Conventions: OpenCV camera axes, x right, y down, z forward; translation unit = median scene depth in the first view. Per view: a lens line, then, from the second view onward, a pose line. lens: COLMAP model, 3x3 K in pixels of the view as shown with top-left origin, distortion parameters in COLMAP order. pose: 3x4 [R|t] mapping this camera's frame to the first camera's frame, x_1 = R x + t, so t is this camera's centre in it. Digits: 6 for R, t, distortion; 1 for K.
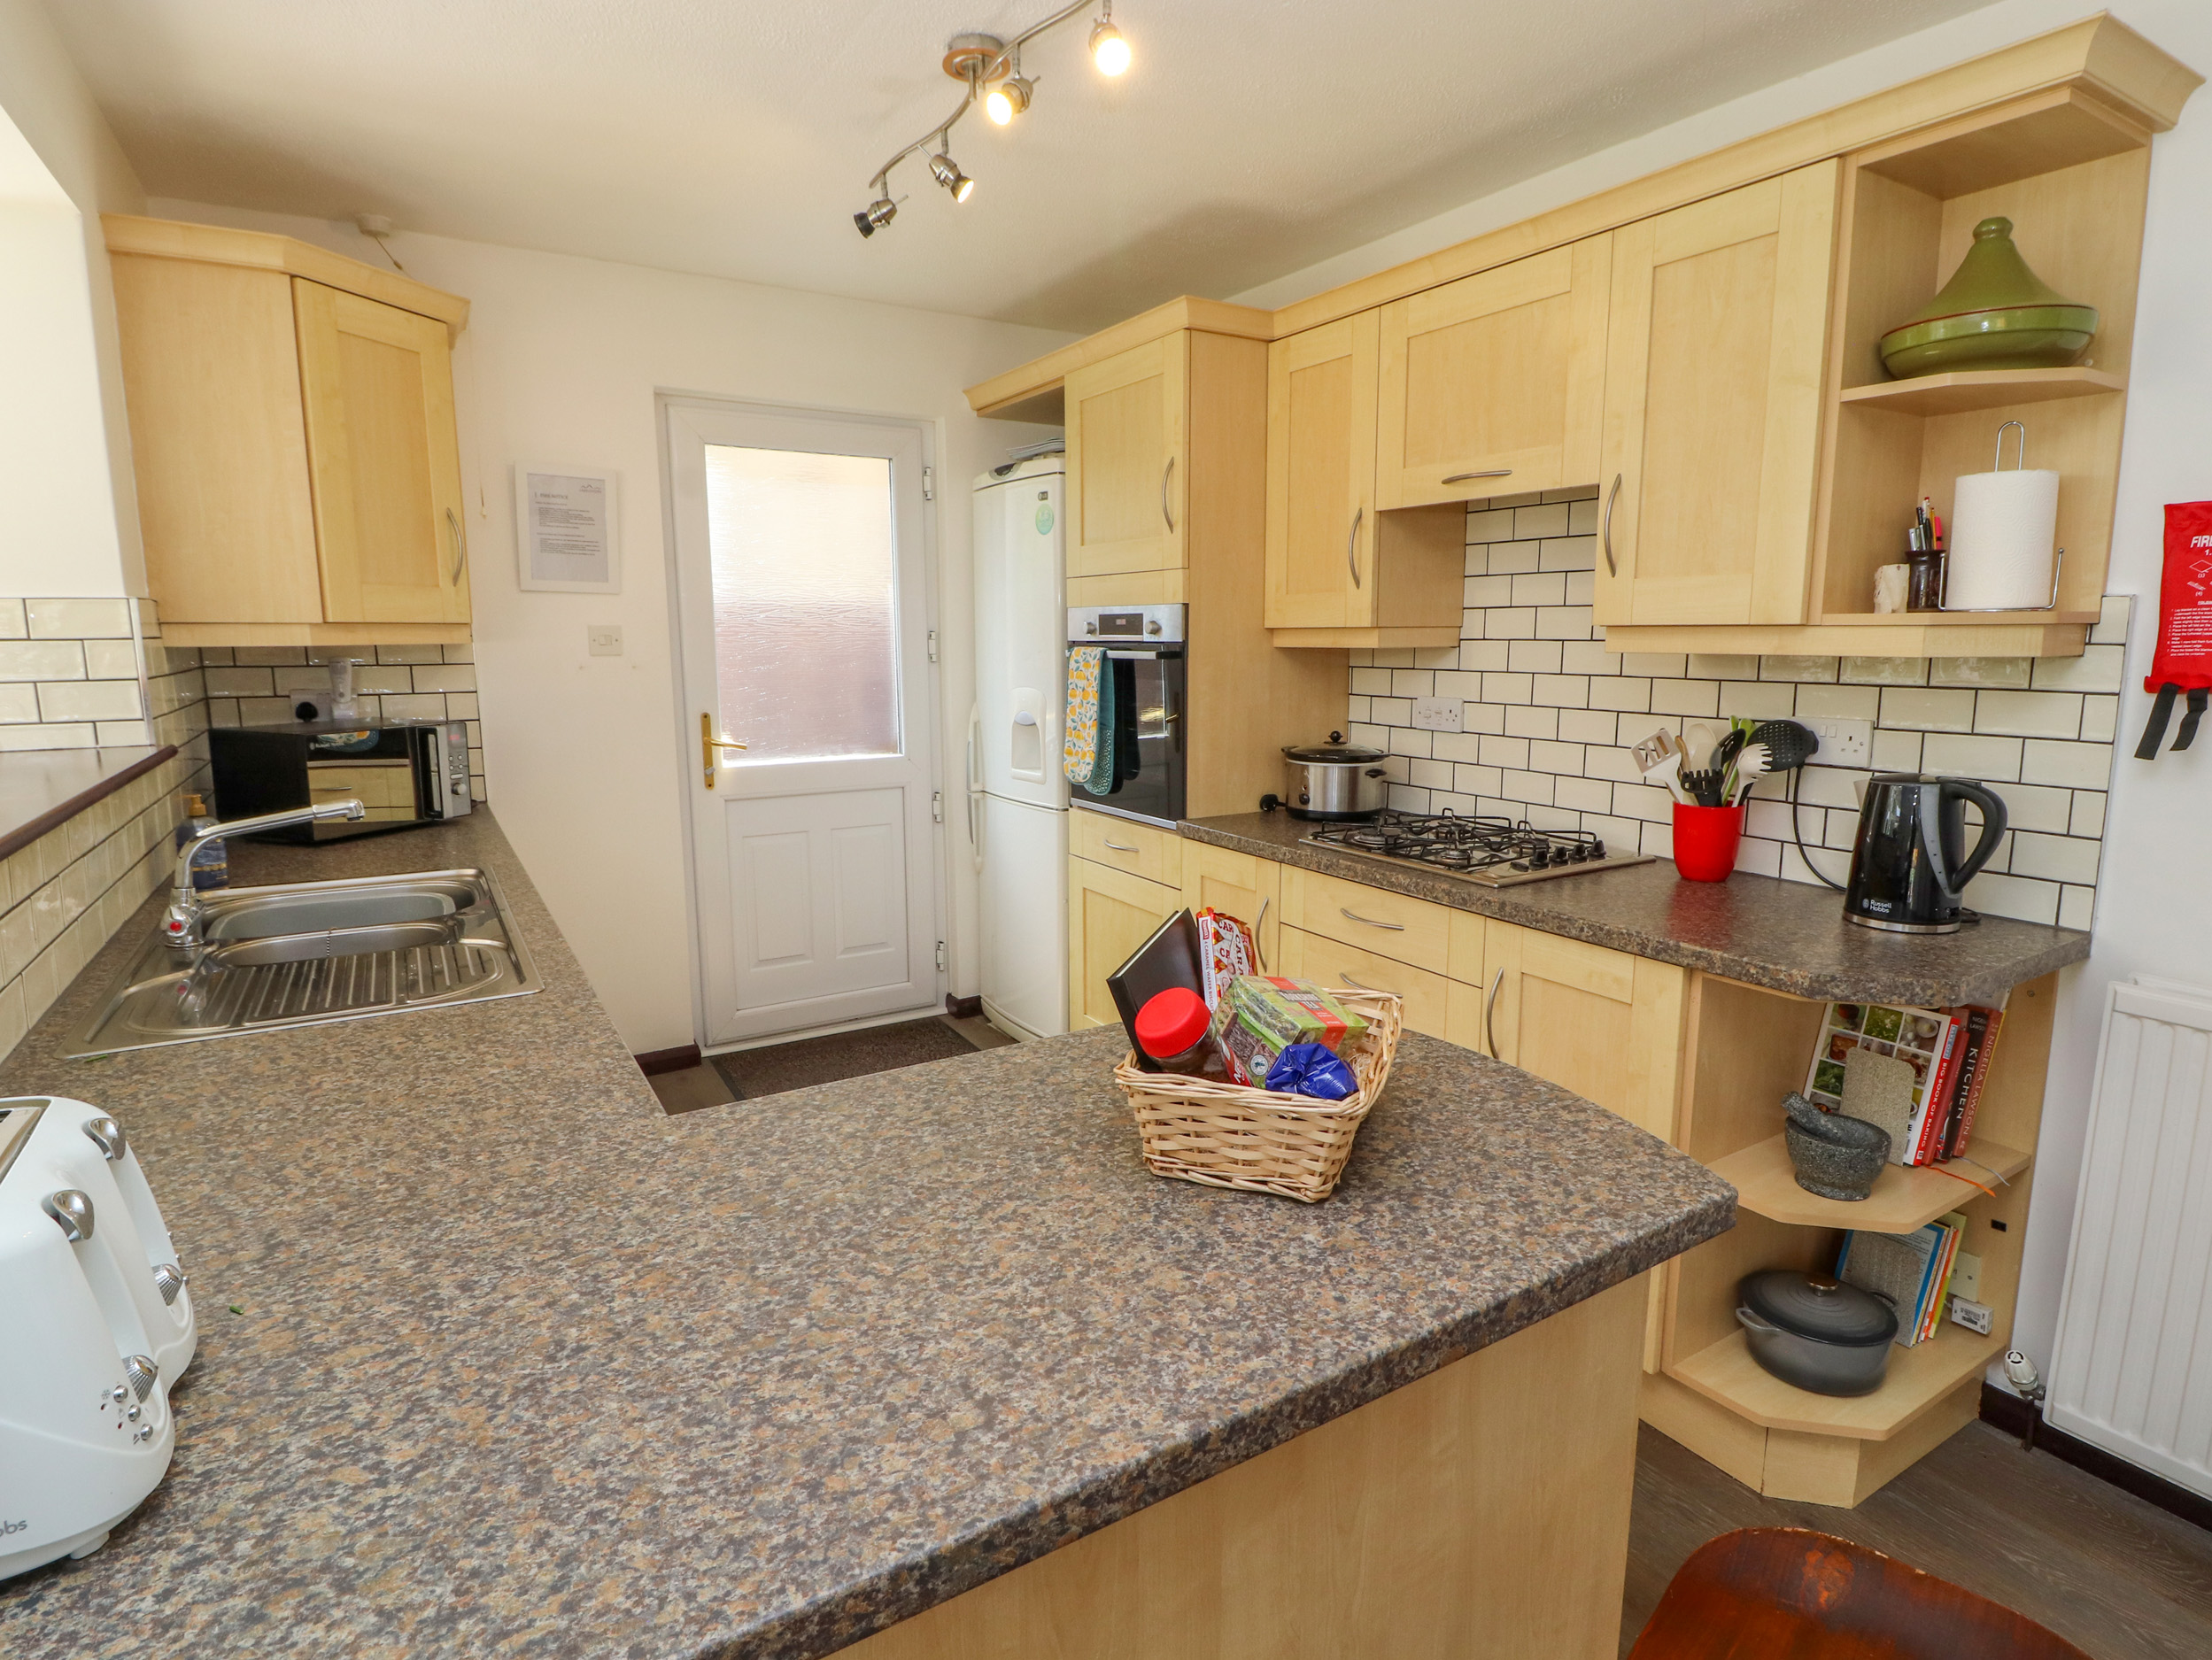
lens RADIAL K [[1150.1, 0, 1124.8], [0, 1150.1, 822.5], [0, 0, 1]] dist [0.003449, -0.014739]
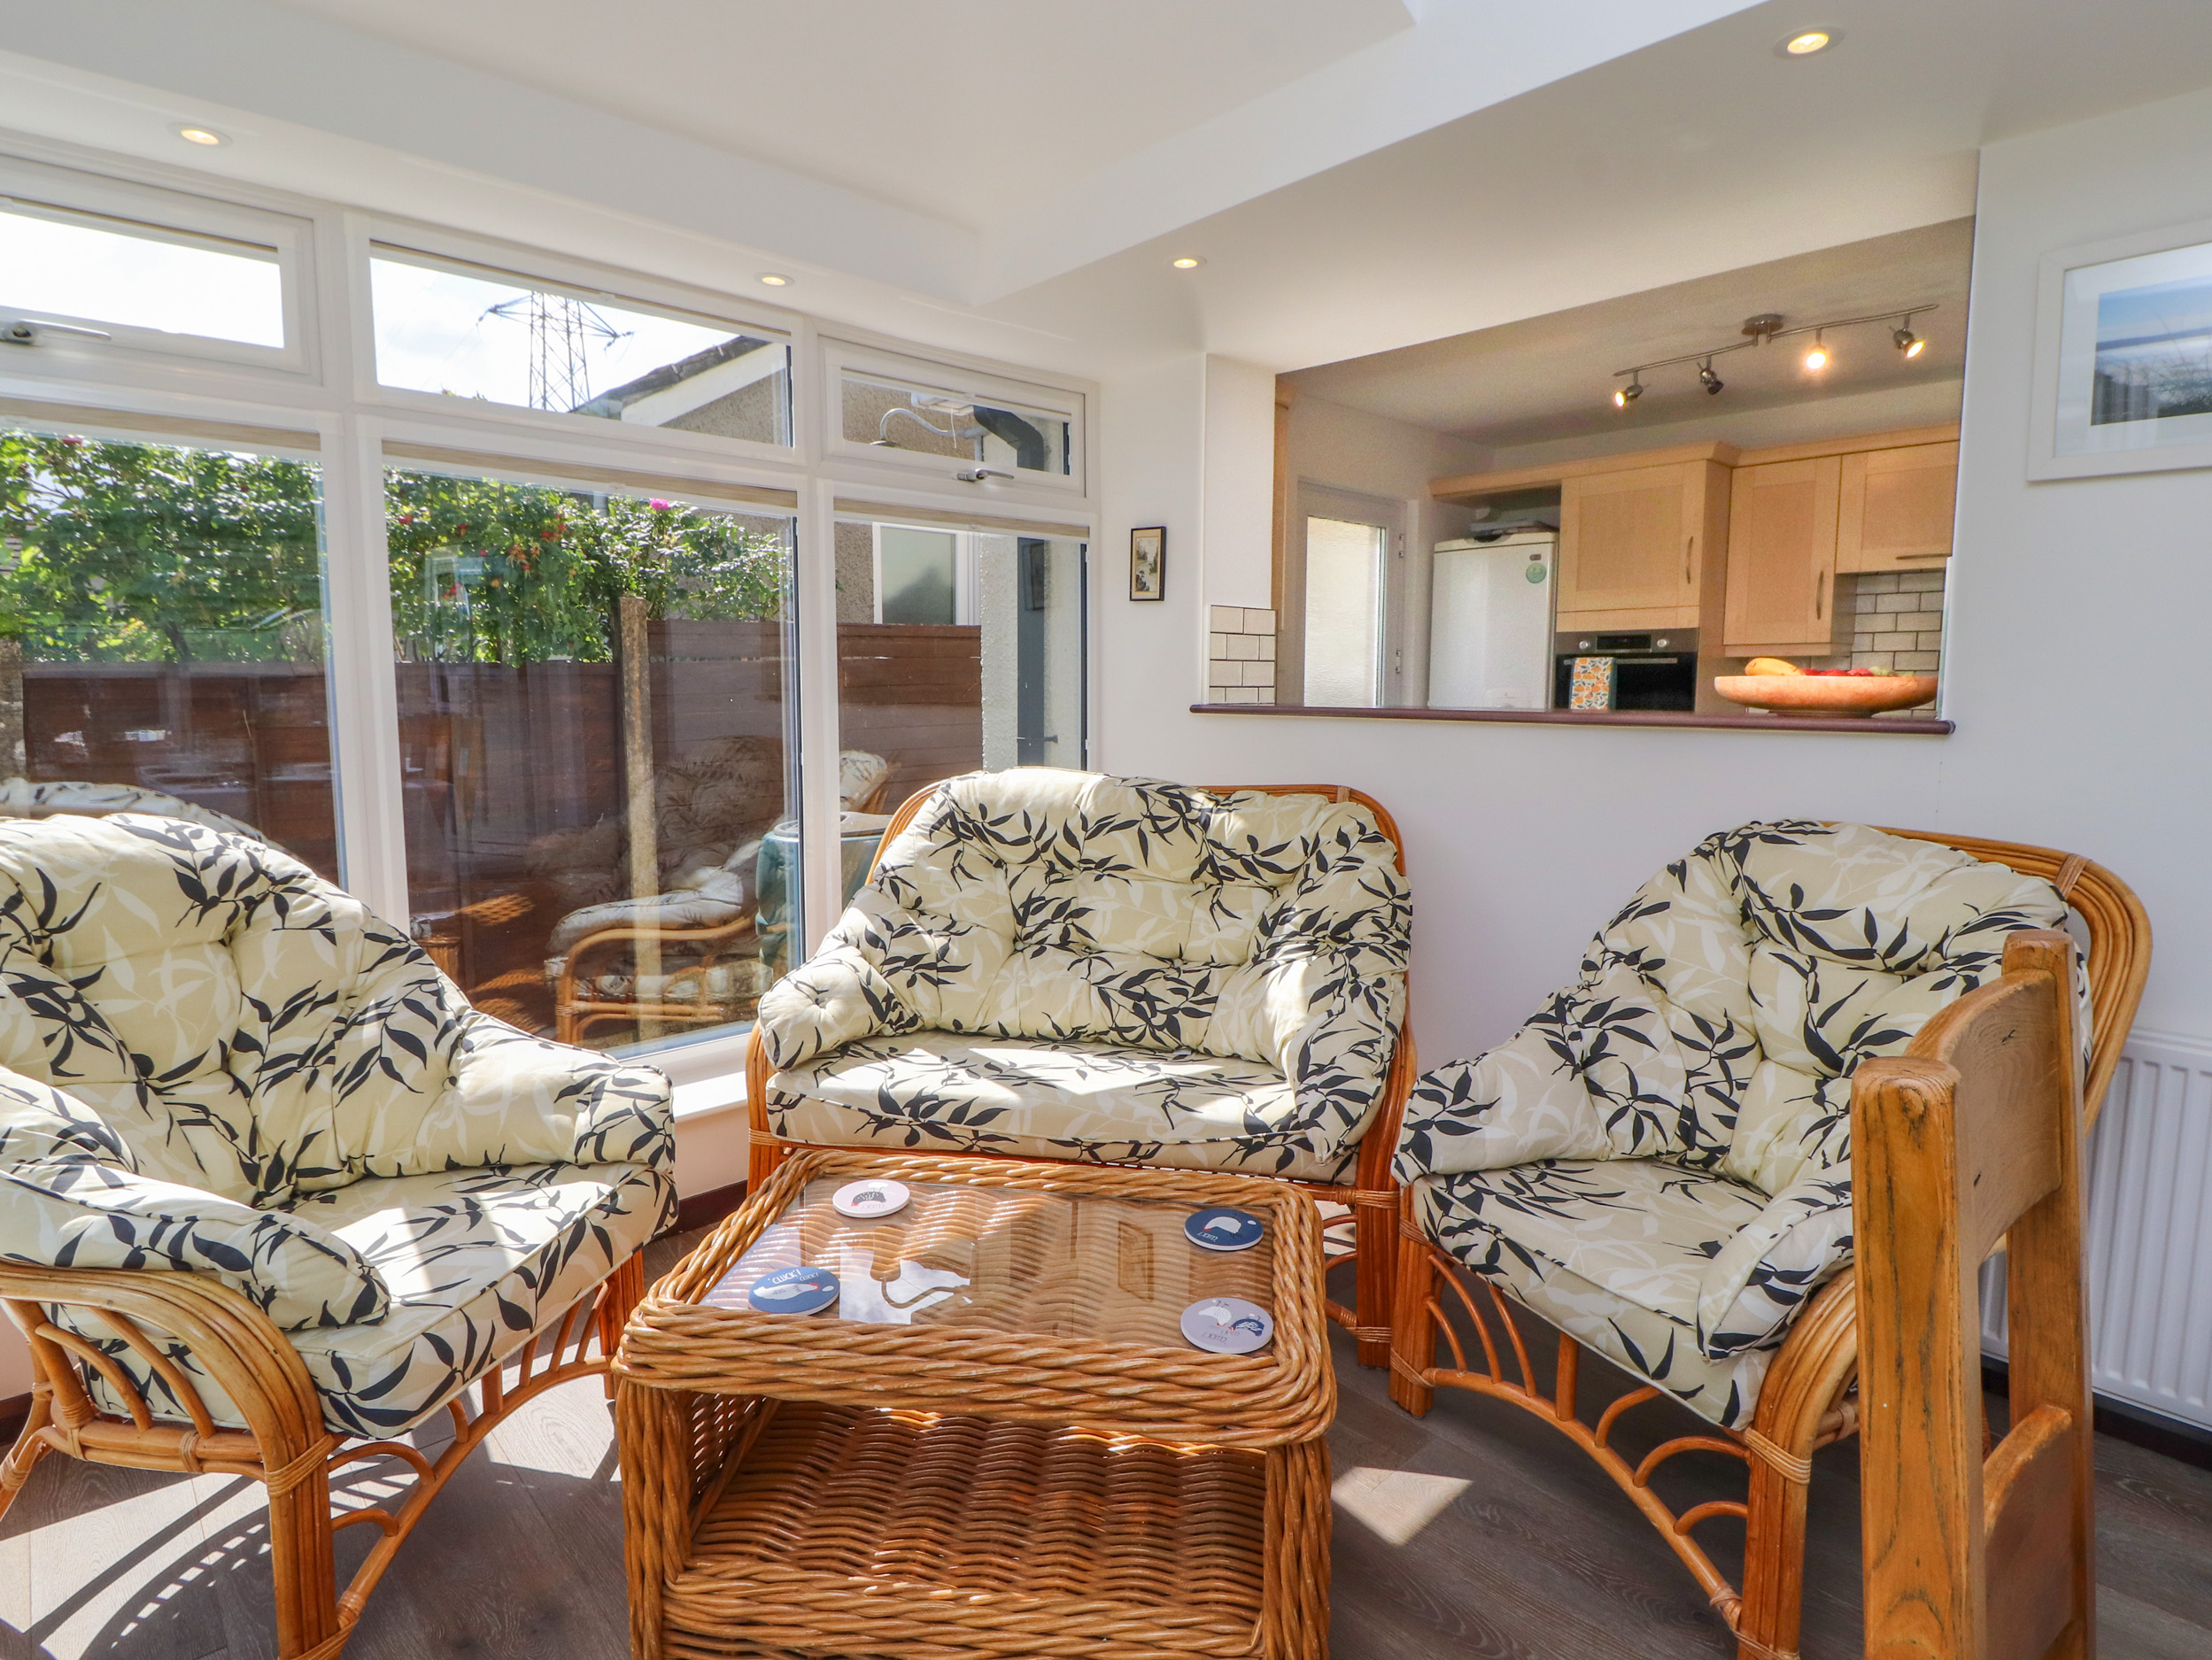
lens RADIAL K [[1177.9, 0, 1102.2], [0, 1177.9, 836.3], [0, 0, 1]] dist [0.007473, -0.015614]
pose [[0.984631, -0.016092, 0.173904, -1.081388], [0.023456, 0.998909, -0.040373, 0.147810], [-0.173064, 0.043832, 0.983935, -0.456307]]
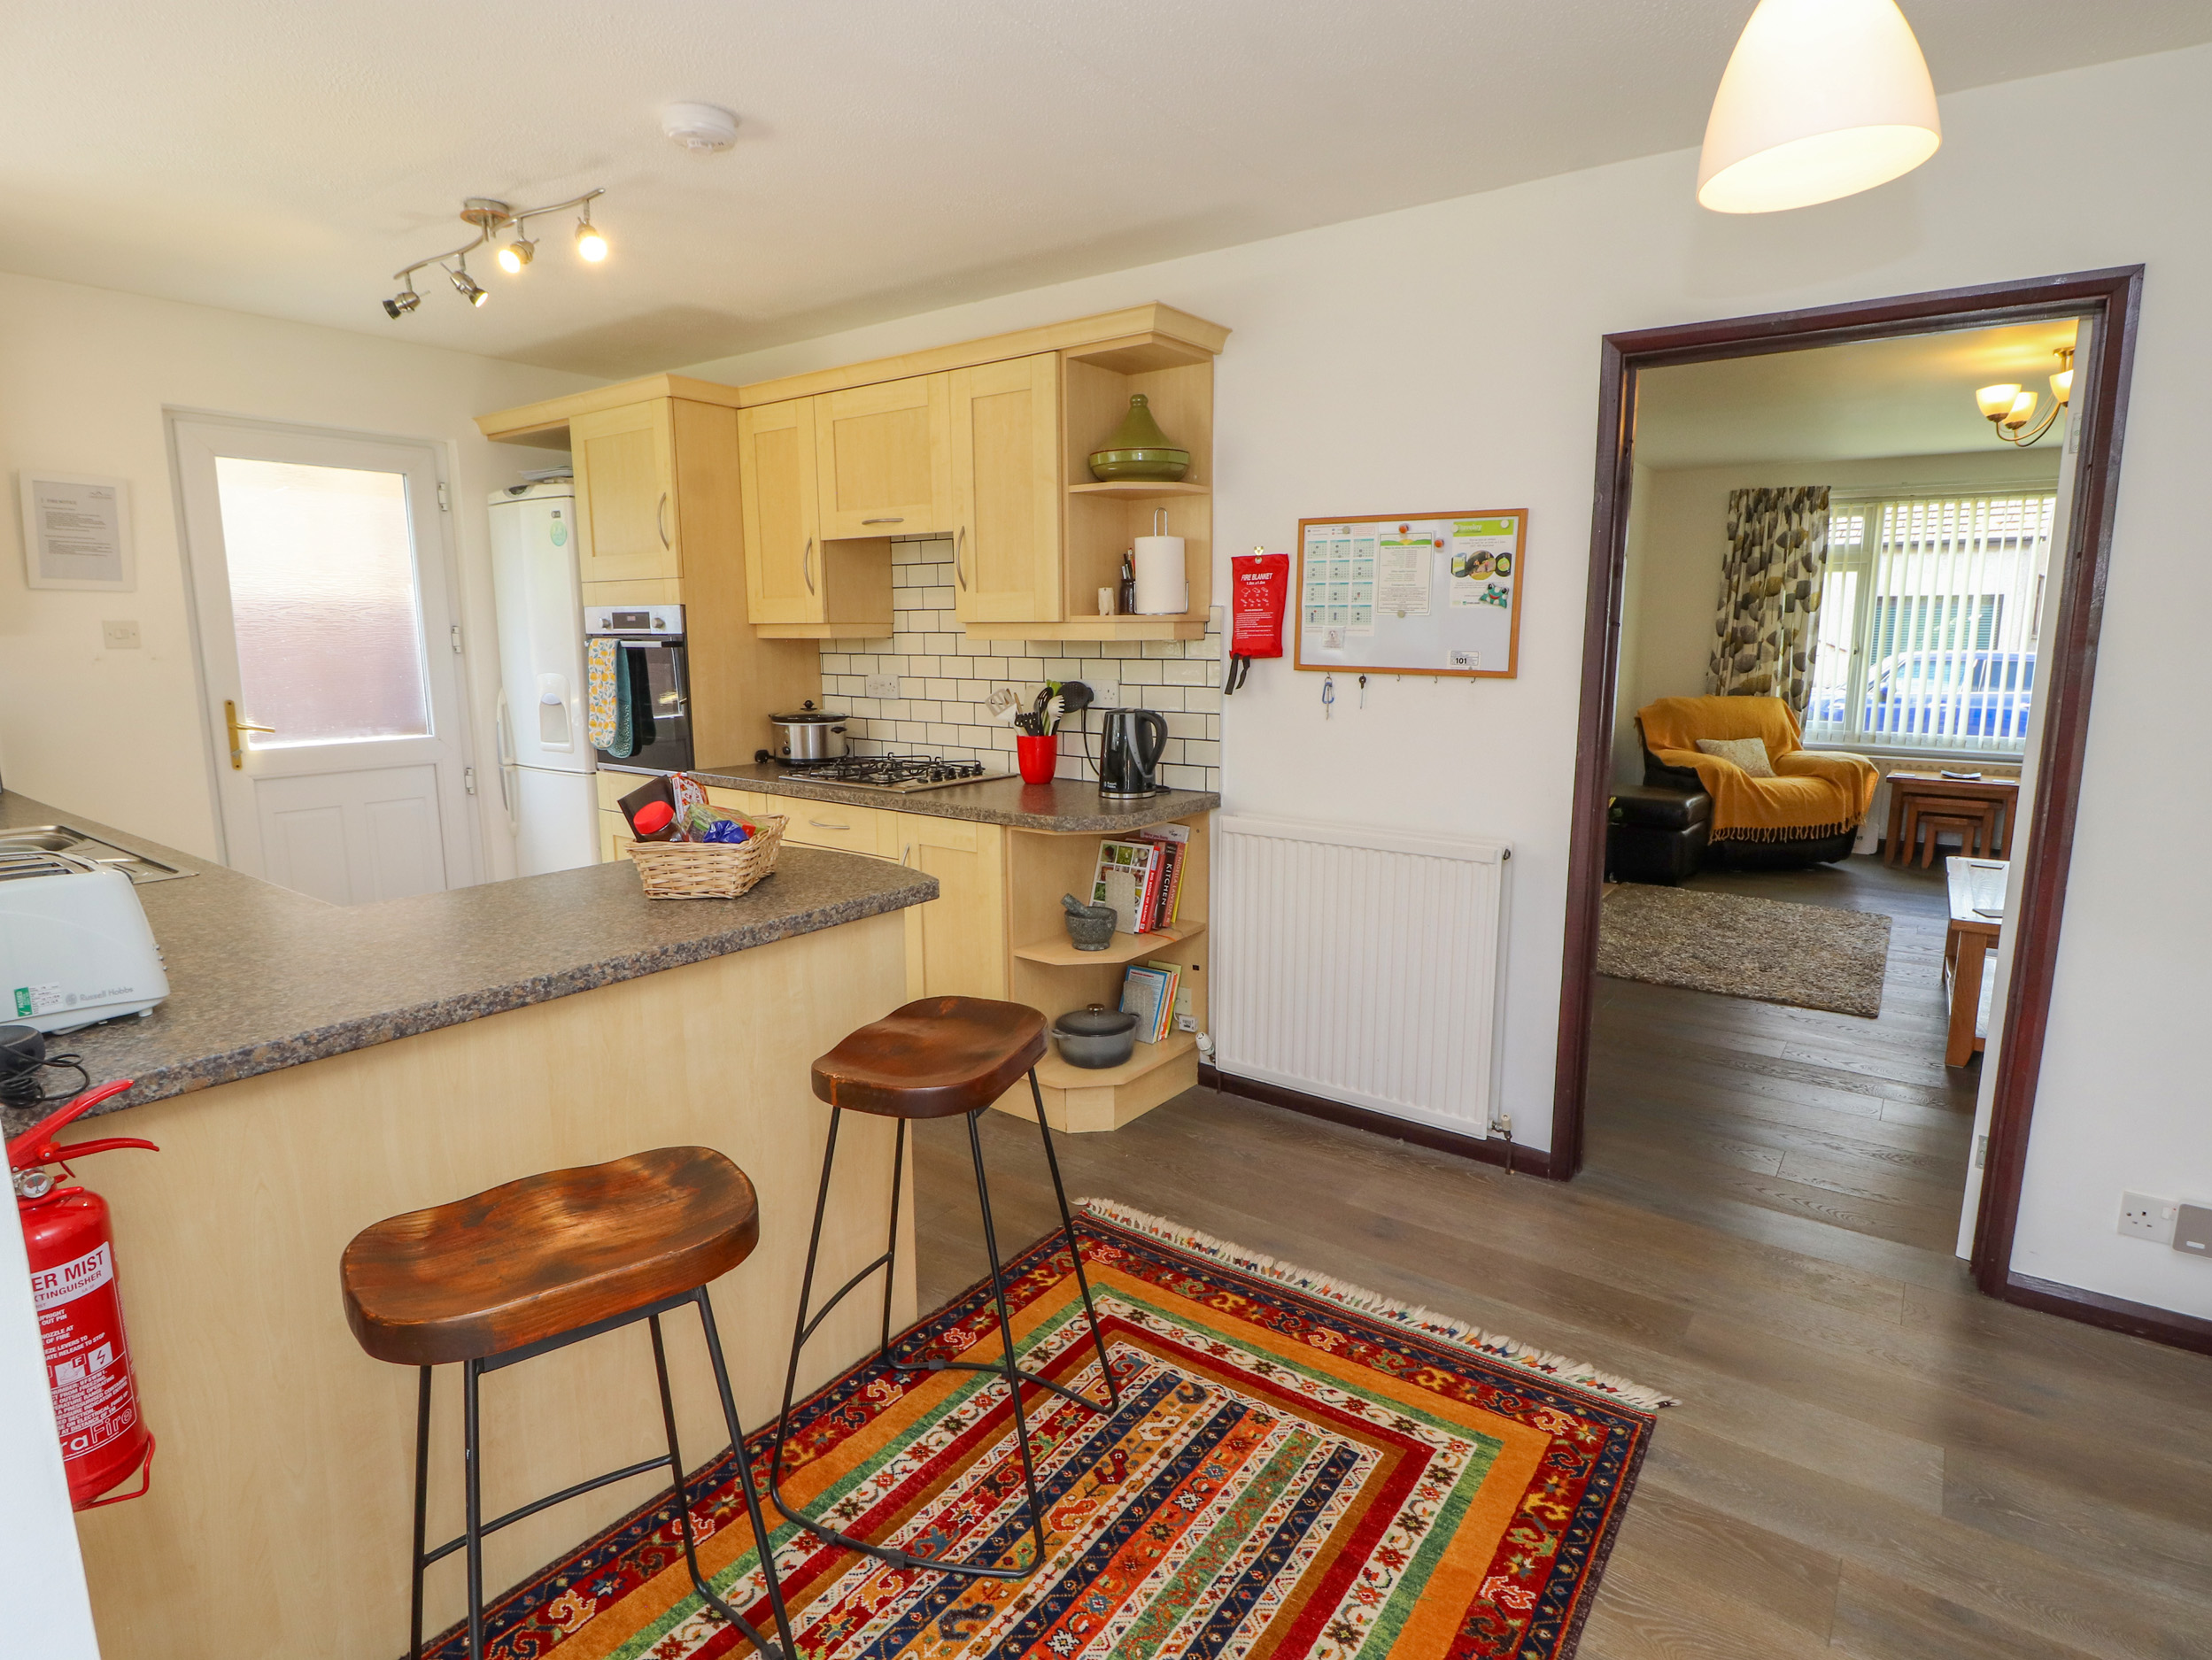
lens RADIAL K [[1150.1, 0, 1124.8], [0, 1150.1, 822.5], [0, 0, 1]] dist [0.003449, -0.014739]
pose [[0.927555, -0.060129, 0.368817, 0.022328], [0.059528, 0.998142, 0.013020, 0.072487], [-0.368914, 0.009878, 0.929411, -0.414189]]
